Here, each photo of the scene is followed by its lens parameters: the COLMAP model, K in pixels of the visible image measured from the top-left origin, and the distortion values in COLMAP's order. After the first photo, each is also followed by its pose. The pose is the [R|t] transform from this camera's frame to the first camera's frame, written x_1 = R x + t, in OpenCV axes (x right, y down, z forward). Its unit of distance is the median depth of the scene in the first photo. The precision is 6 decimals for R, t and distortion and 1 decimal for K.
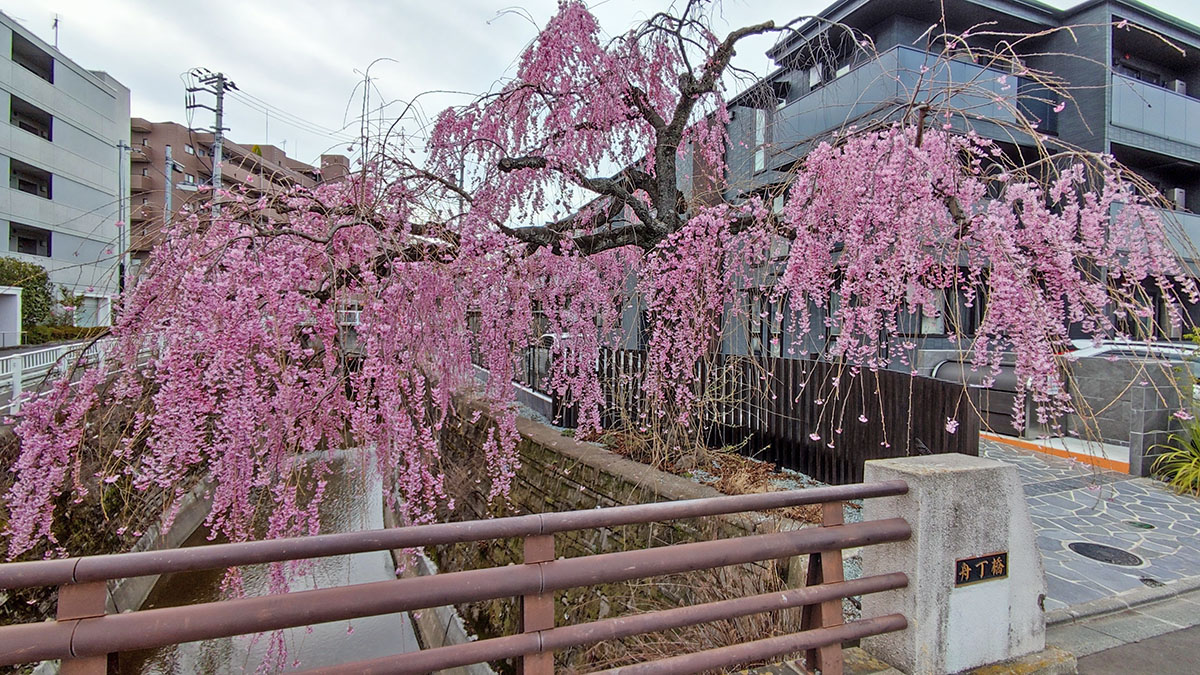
lens RADIAL K [[525.1, 0, 597.2], [0, 525.1, 324.8], [0, 0, 1]] dist [0.009539, -0.003232]
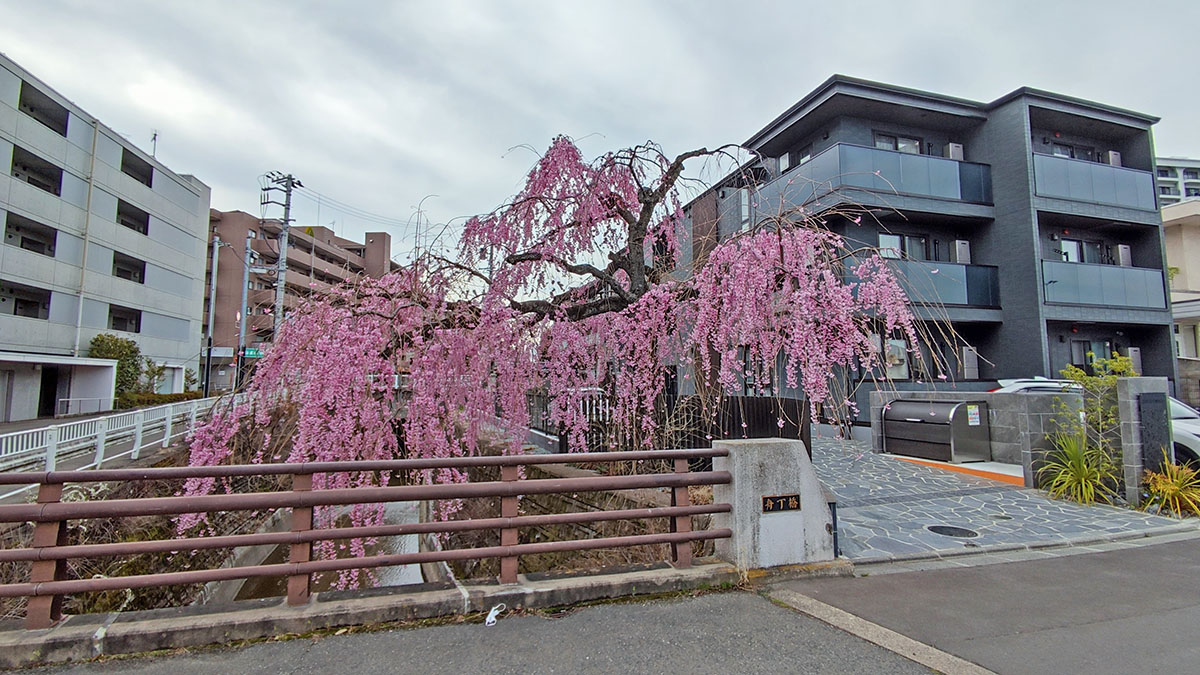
lens RADIAL K [[525.1, 0, 598.6], [0, 525.1, 331.0], [0, 0, 1]] dist [0.009539, -0.003232]
pose [[0.998072, -0.026859, -0.055959, 0.128971], [0.020837, 0.994196, -0.105545, 0.041854], [0.058469, 0.104176, 0.992839, -0.366218]]
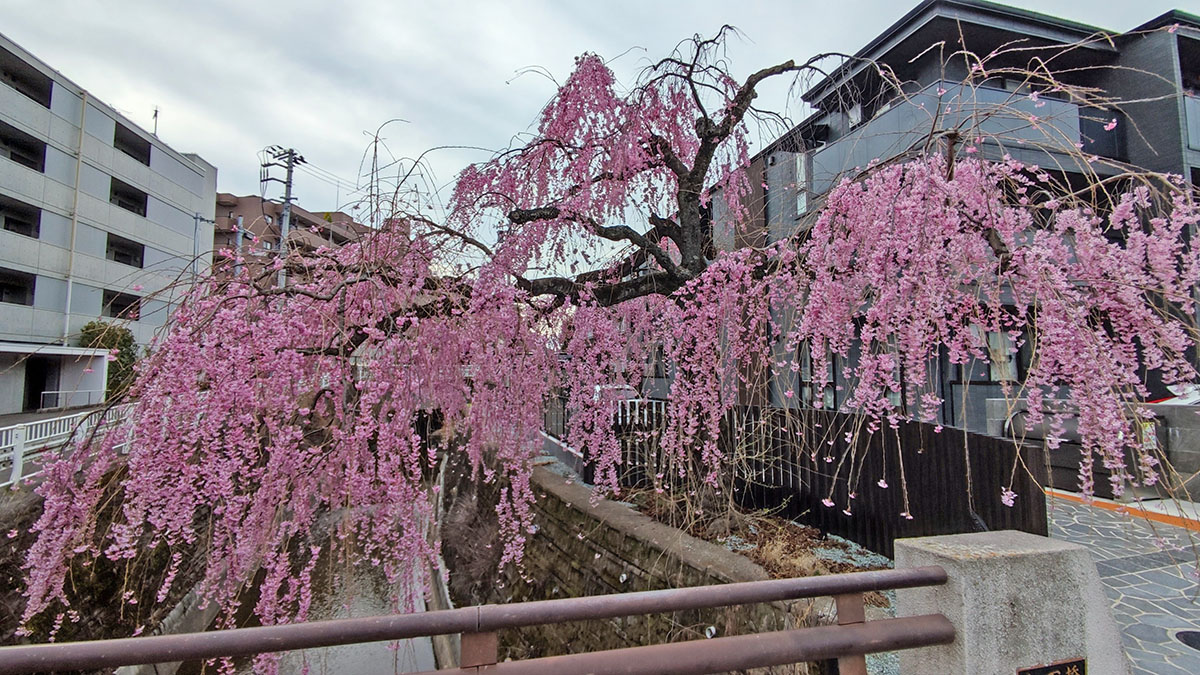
lens RADIAL K [[525.1, 0, 601.7], [0, 525.1, 329.2], [0, 0, 1]] dist [0.009539, -0.003232]
pose [[0.995569, -0.022817, -0.091220, 0.066420], [0.014820, 0.996063, -0.087395, -0.004399], [0.092855, 0.085656, 0.991988, 0.049384]]
